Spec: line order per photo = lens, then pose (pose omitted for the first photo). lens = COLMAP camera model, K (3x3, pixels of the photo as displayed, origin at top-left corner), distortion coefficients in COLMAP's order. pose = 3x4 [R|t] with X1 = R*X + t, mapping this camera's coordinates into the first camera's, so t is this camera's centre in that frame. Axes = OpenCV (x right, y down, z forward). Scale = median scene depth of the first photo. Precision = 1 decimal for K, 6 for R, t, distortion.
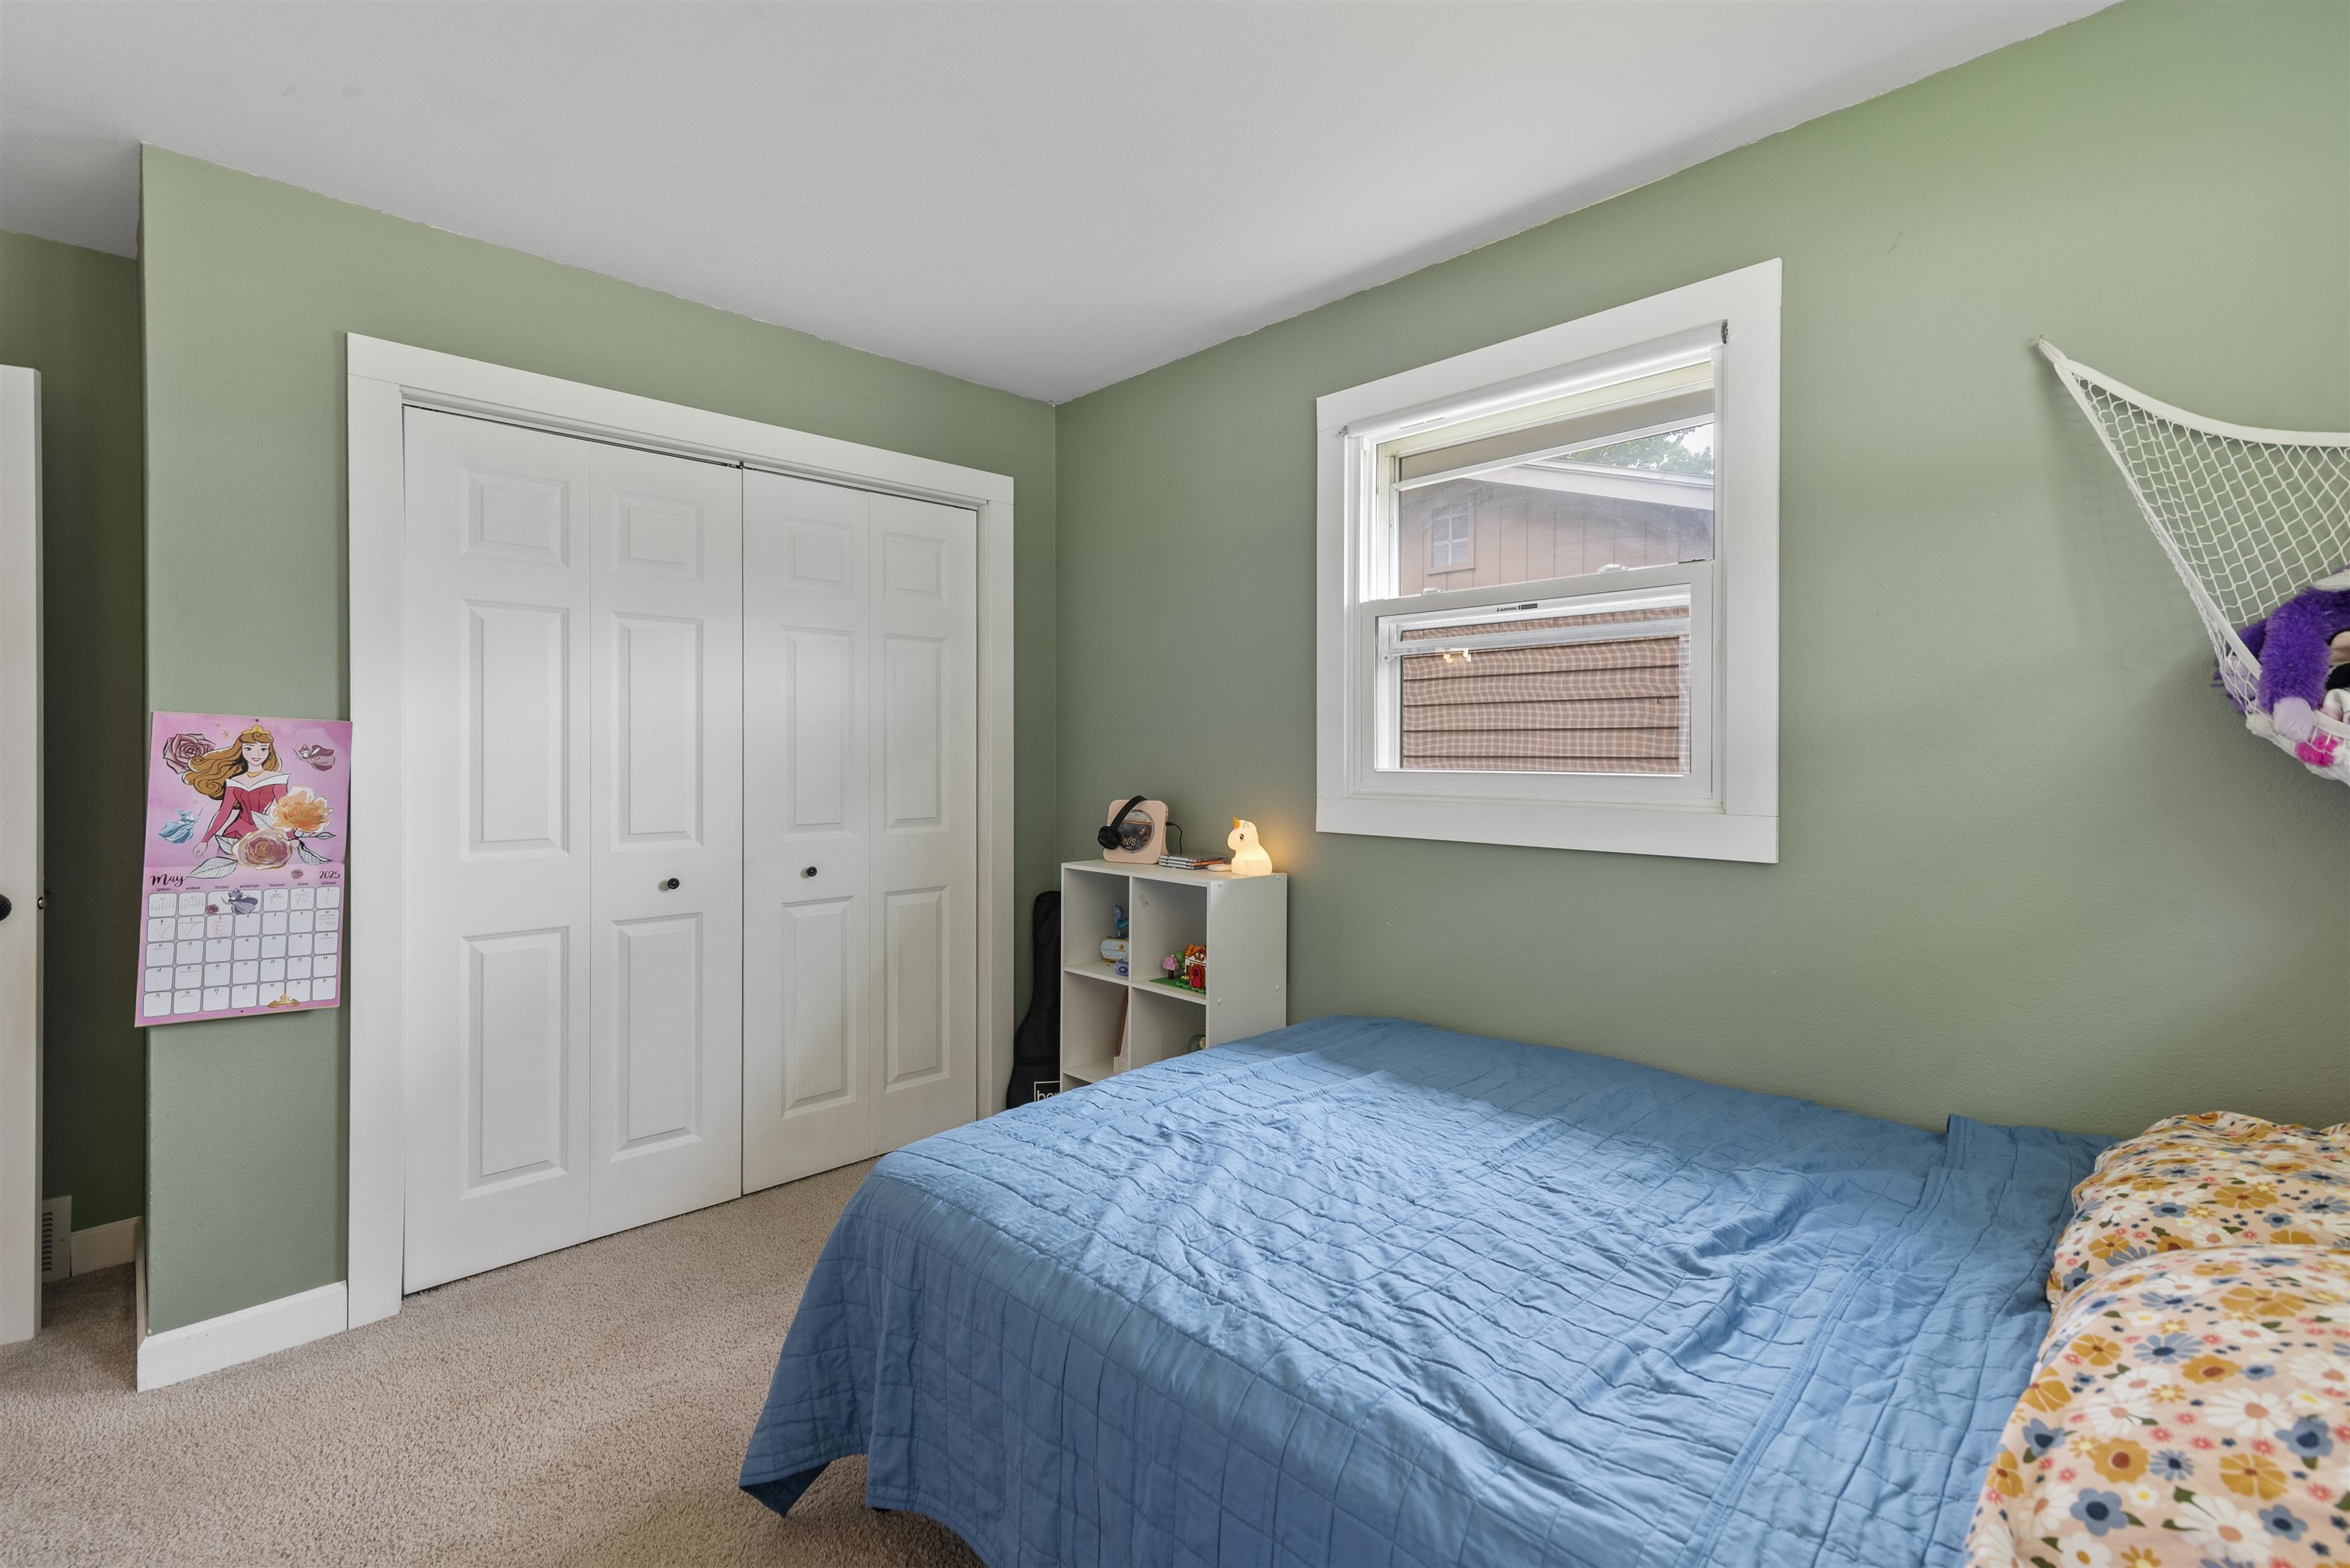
lens RADIAL K [[1064.8, 0, 1169.7], [0, 1064.8, 753.1], [0, 0, 1]] dist [0.018111, 0.000686]
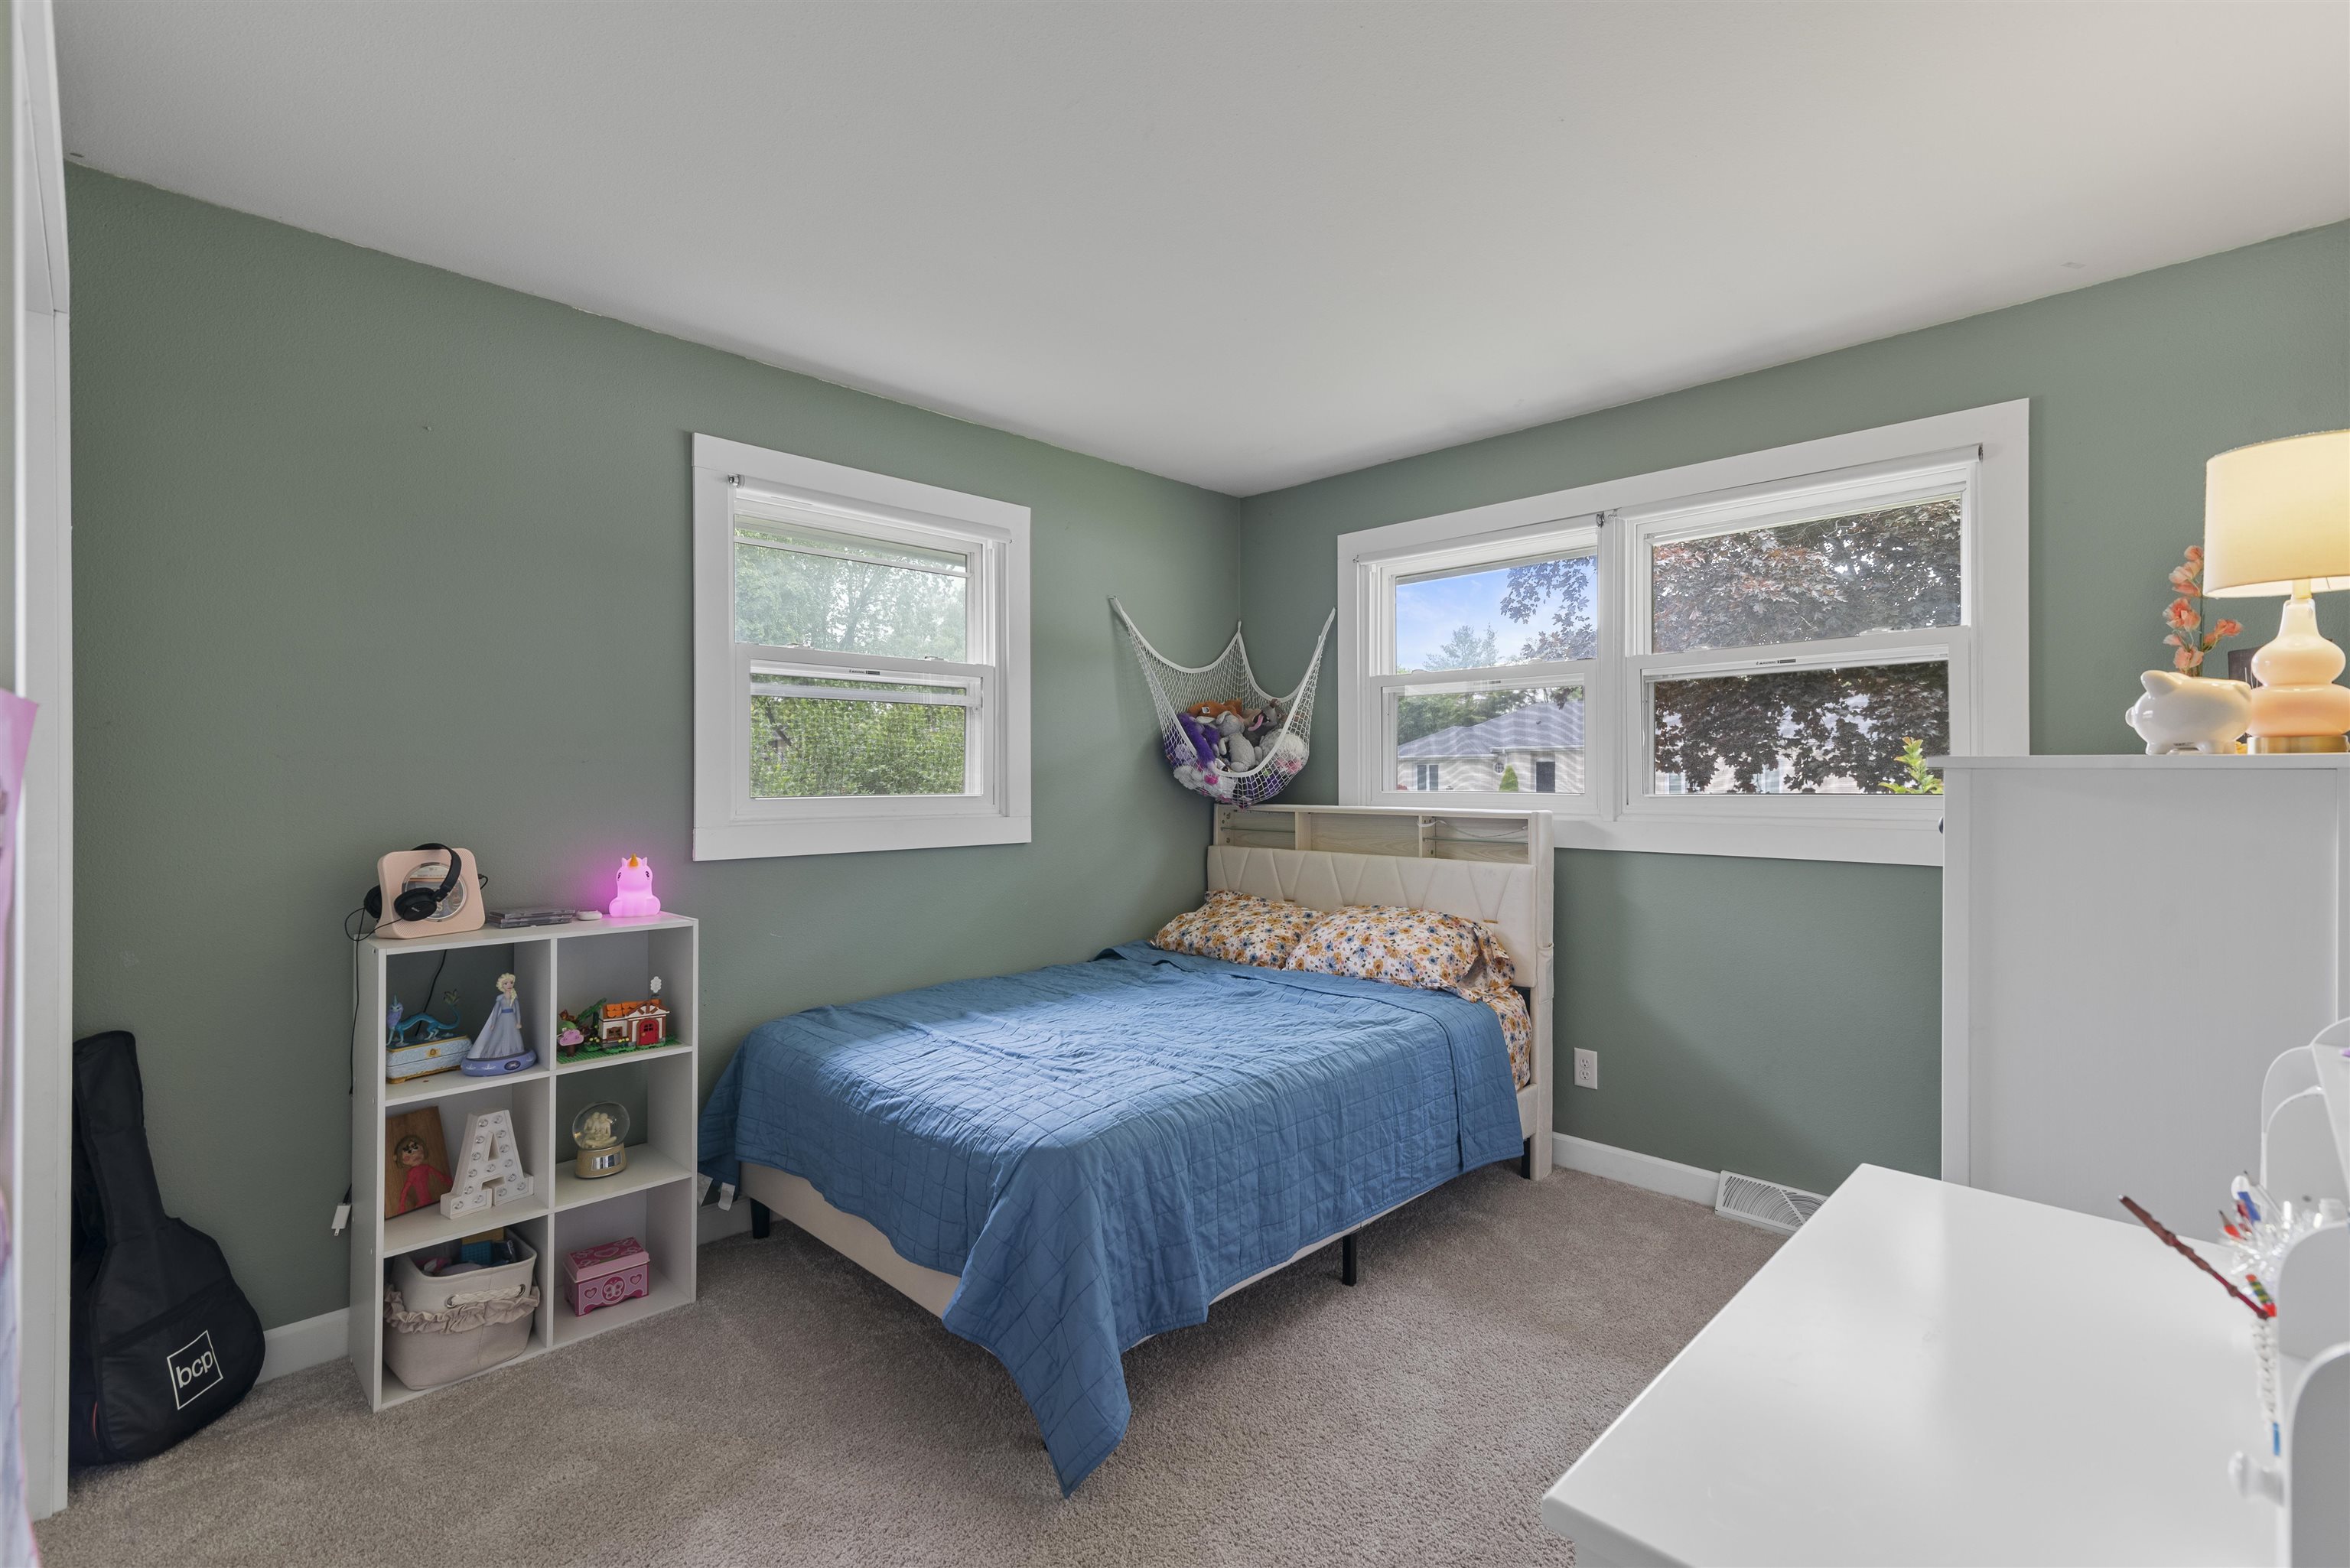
lens RADIAL K [[1064.8, 0, 1178.1], [0, 1064.8, 783.8], [0, 0, 1]] dist [0.018111, 0.000686]
pose [[-0.021402, -0.001439, 0.999770, -1.218448], [0.009421, 0.999954, 0.001641, 0.003328], [-0.999727, 0.009454, -0.021388, 0.781564]]
